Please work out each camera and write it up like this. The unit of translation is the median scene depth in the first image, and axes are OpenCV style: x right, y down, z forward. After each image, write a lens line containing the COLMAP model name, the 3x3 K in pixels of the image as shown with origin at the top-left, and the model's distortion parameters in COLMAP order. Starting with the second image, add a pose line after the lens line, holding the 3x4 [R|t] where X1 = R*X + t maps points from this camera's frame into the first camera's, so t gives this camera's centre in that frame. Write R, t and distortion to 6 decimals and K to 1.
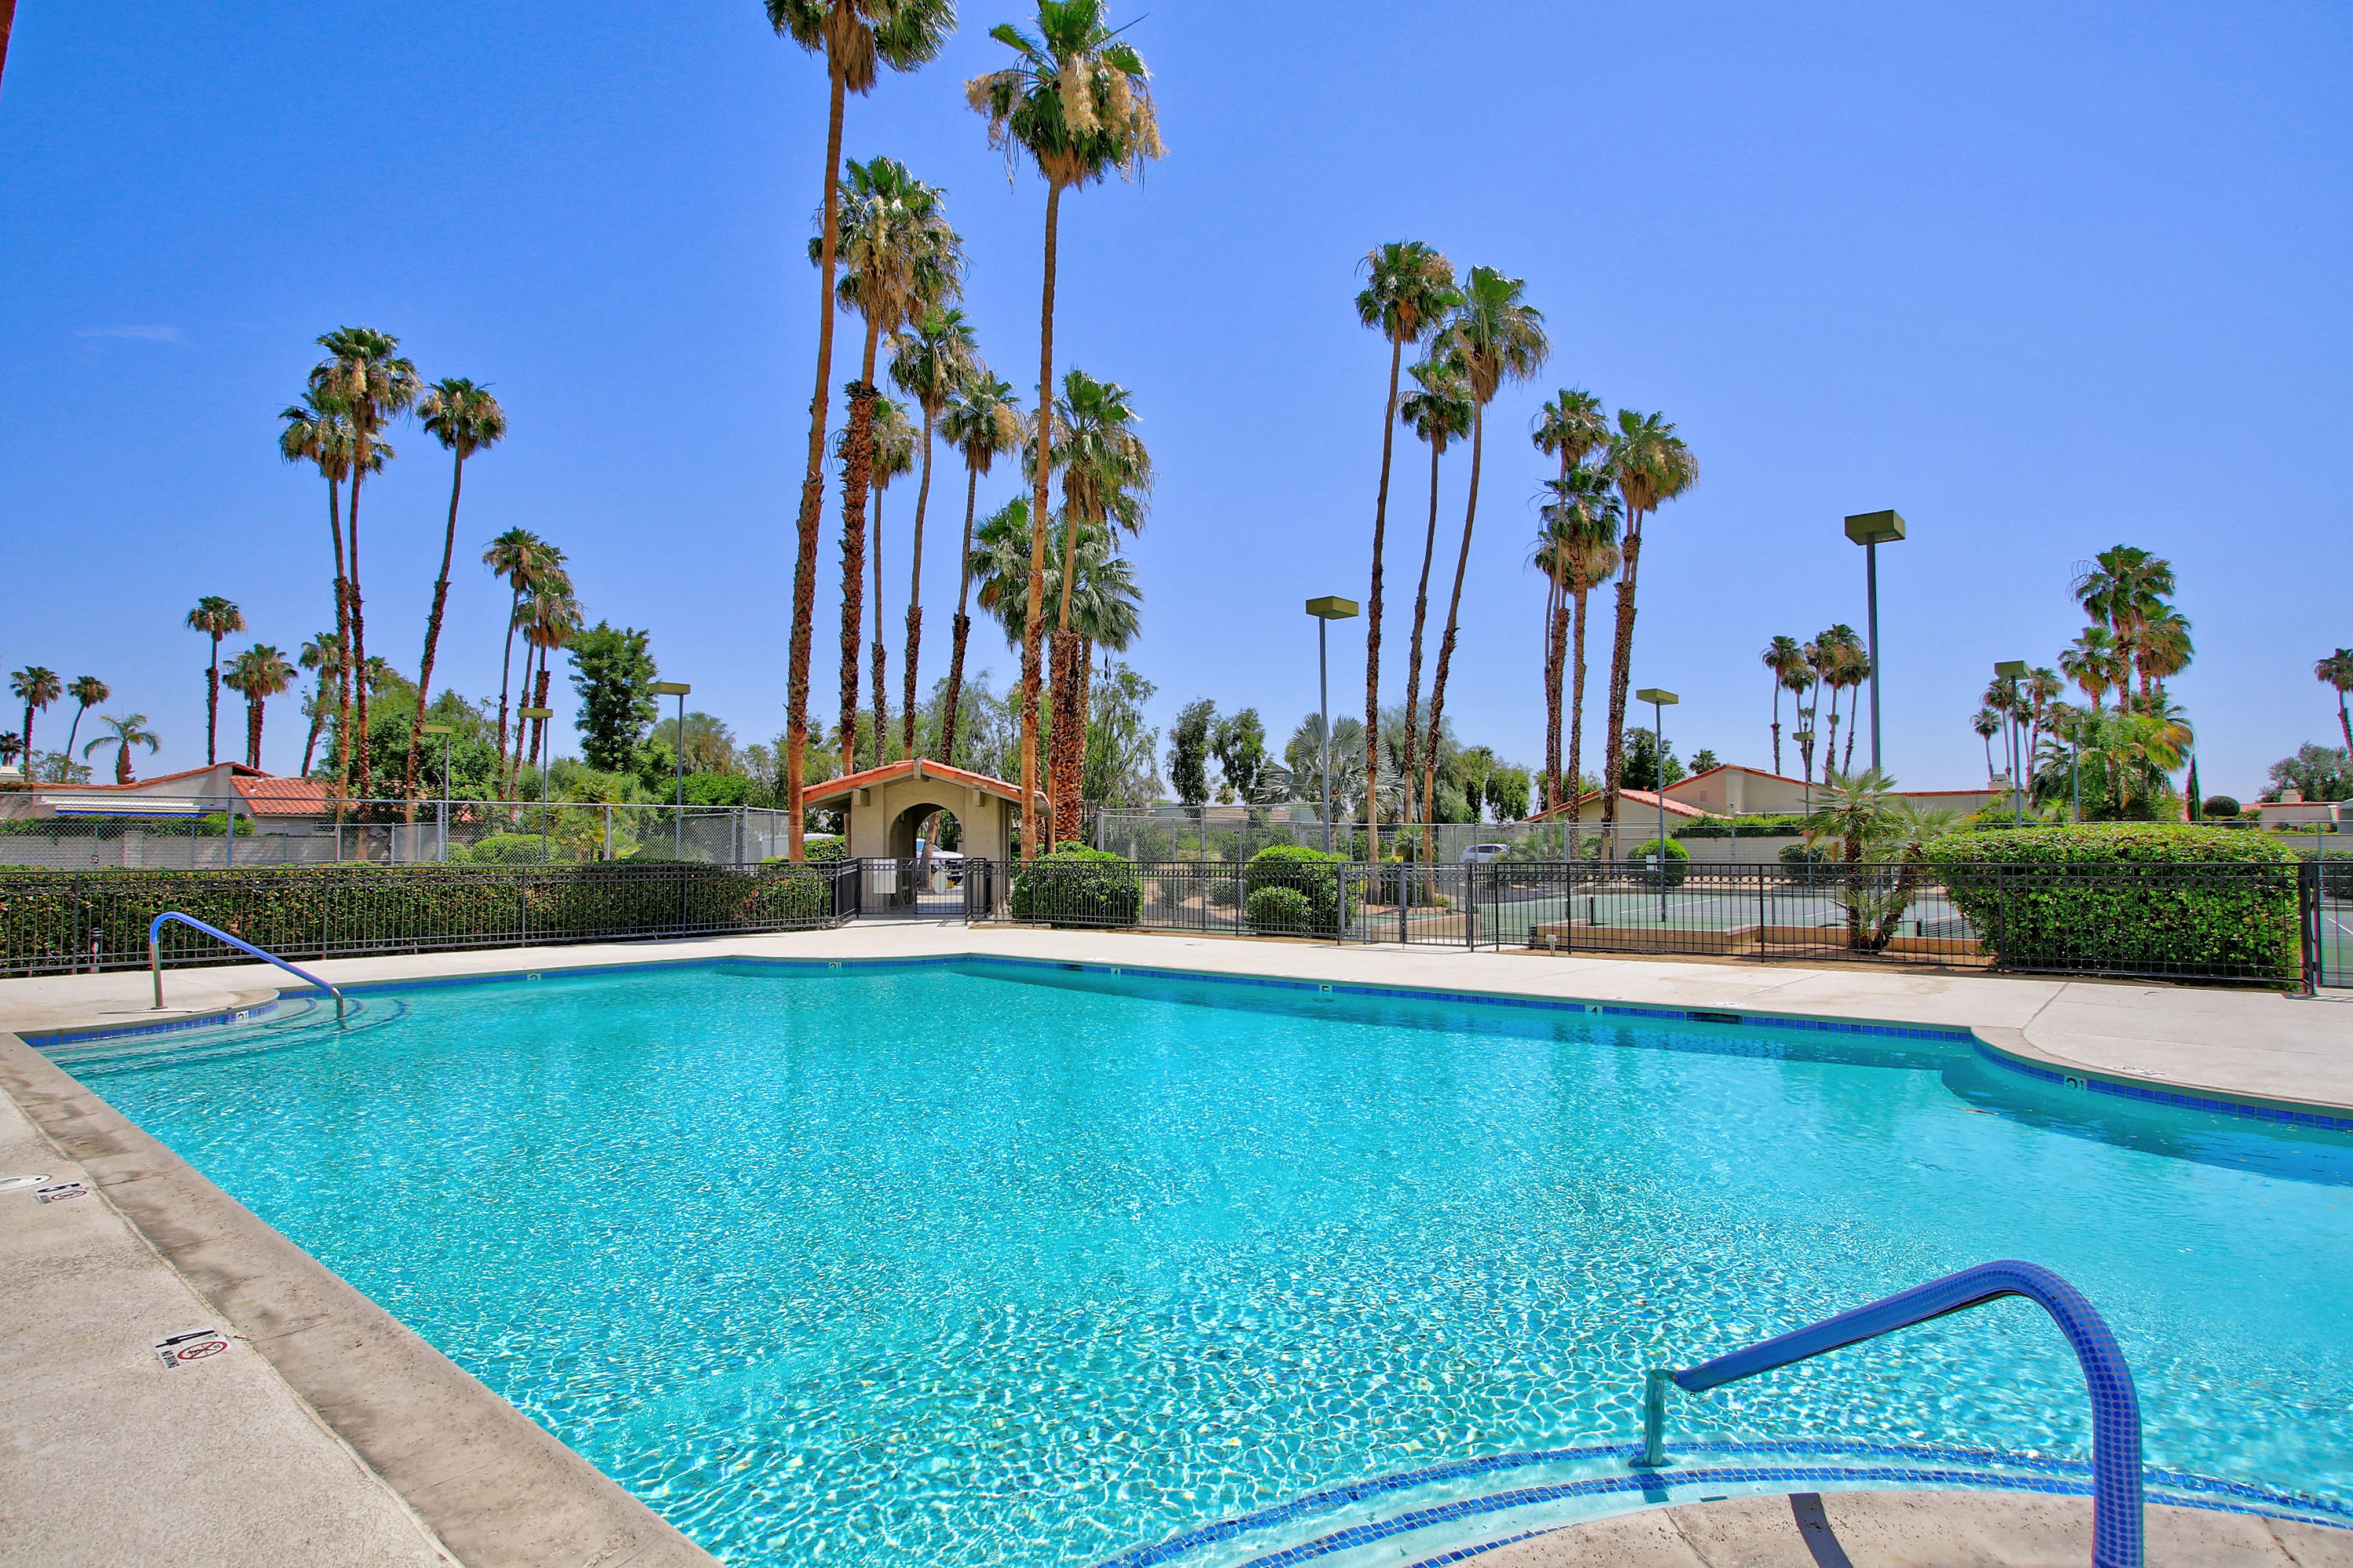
lens RADIAL K [[1221.7, 0, 1151.8], [0, 1221.7, 831.3], [0, 0, 1]] dist [-0.007386, 0.001282]
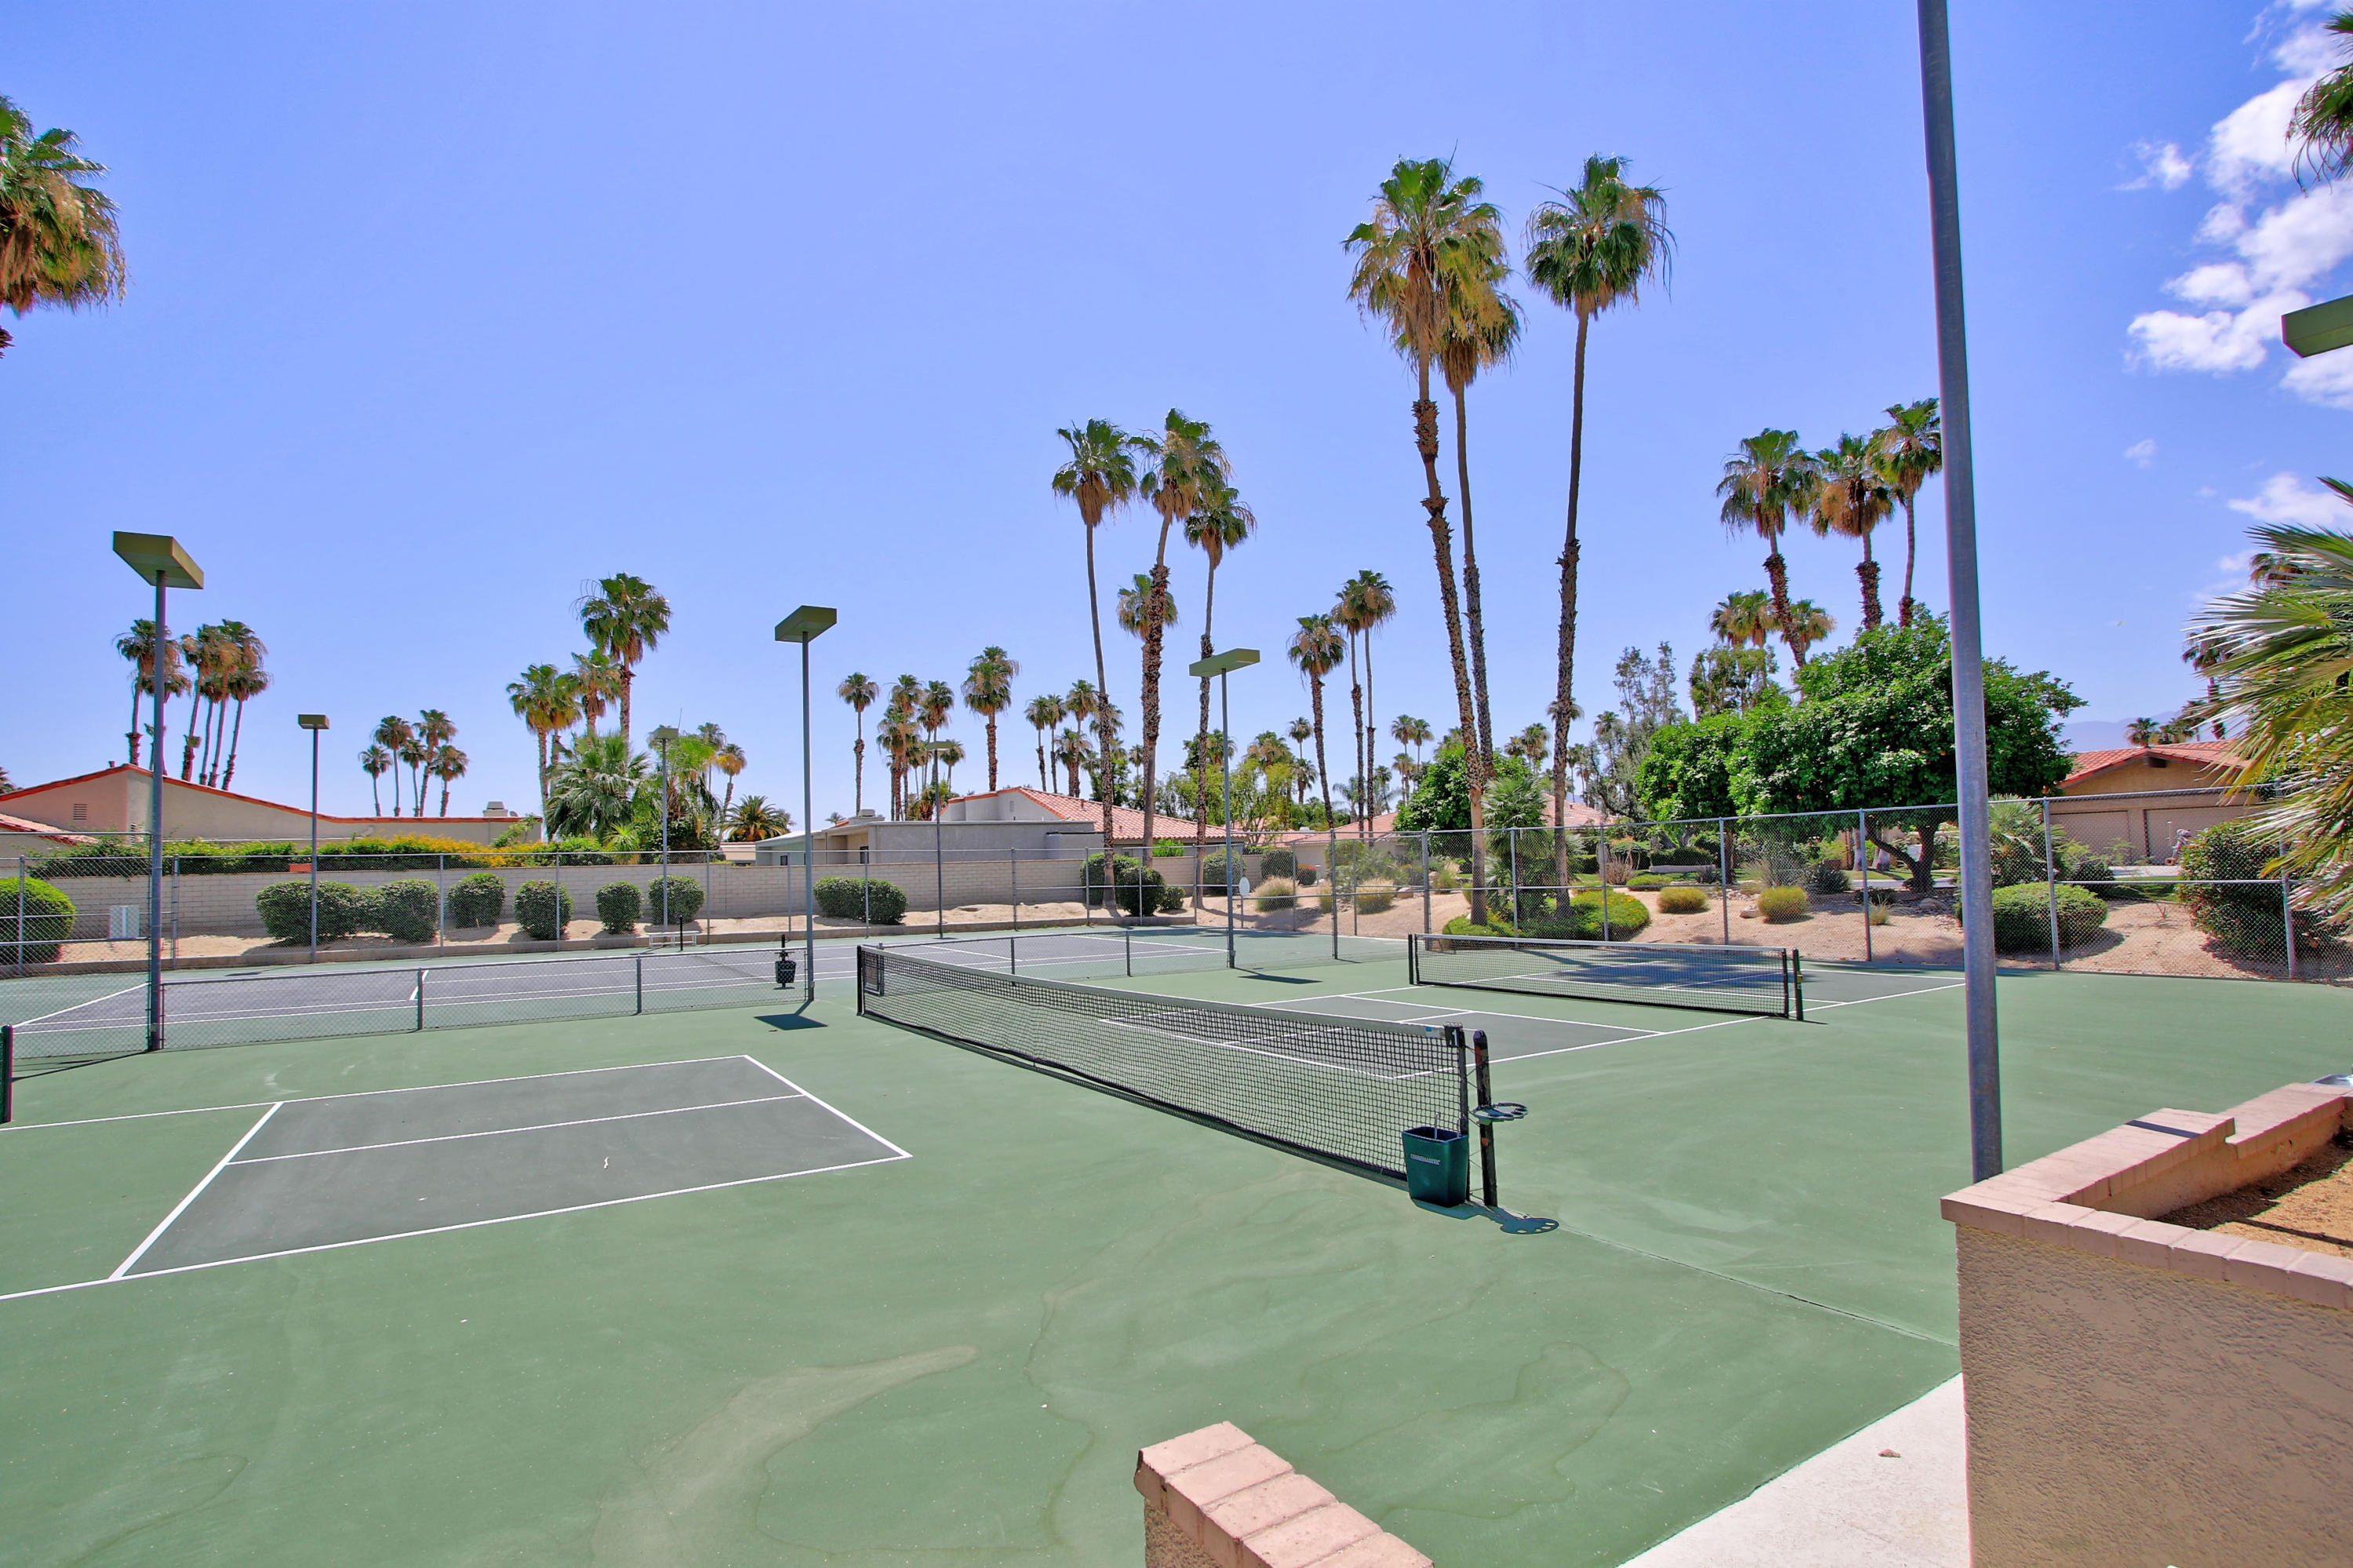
lens RADIAL K [[1104.1, 0, 1162.9], [0, 1104.1, 796.0], [0, 0, 1]] dist [-0.025328, 0.006806]
pose [[0.284344, 0.059484, 0.956875, 0.081774], [0.013508, 0.997726, -0.066037, 0.007146], [-0.958627, 0.031703, 0.282893, 0.317926]]
